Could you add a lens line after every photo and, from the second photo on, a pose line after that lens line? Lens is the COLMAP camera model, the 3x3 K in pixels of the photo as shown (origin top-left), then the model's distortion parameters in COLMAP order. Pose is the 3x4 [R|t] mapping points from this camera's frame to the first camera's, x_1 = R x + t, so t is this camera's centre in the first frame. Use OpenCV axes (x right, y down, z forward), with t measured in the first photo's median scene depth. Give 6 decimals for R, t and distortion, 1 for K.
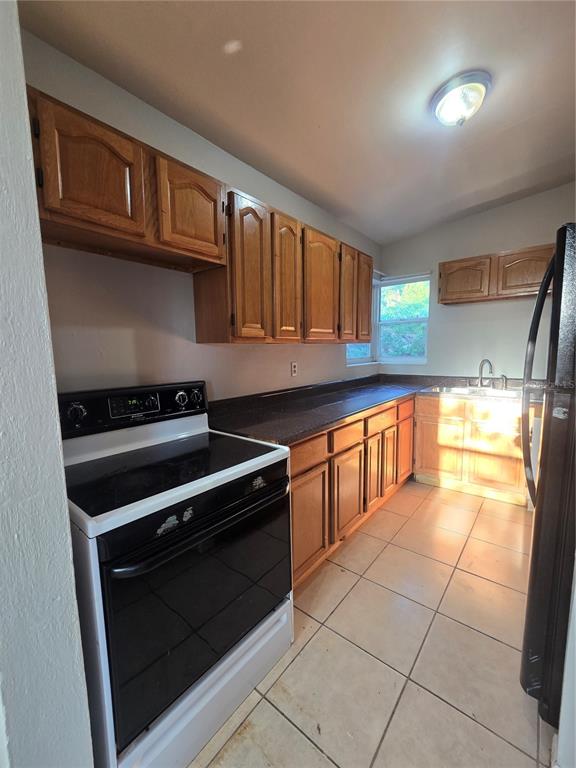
lens RADIAL K [[314.0, 0, 287.5], [0, 314.0, 385.4], [0, 0, 1]] dist [-0.002905, 0.000218]
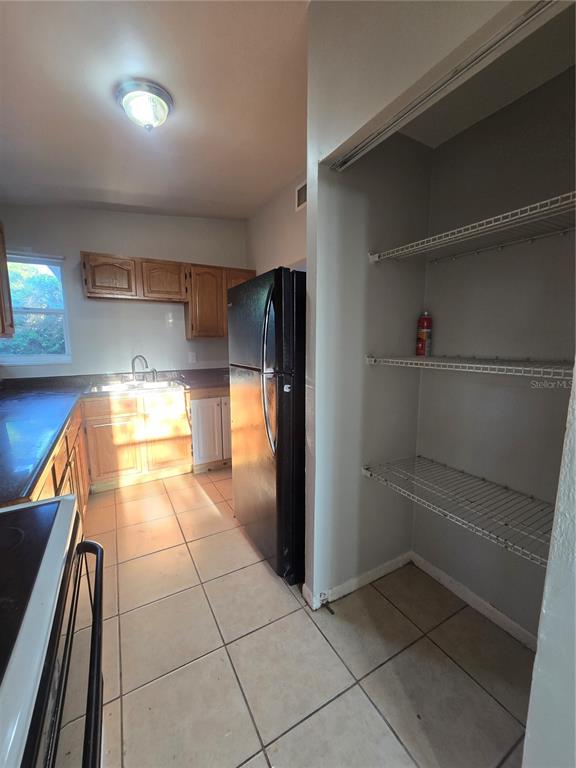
lens RADIAL K [[314.0, 0, 287.5], [0, 314.0, 385.4], [0, 0, 1]] dist [-0.002905, 0.000218]
pose [[0.364175, -0.117434, 0.923897, -0.196591], [0.104420, 0.990912, 0.084793, -0.020253], [-0.925458, 0.065594, 0.373128, 0.141005]]
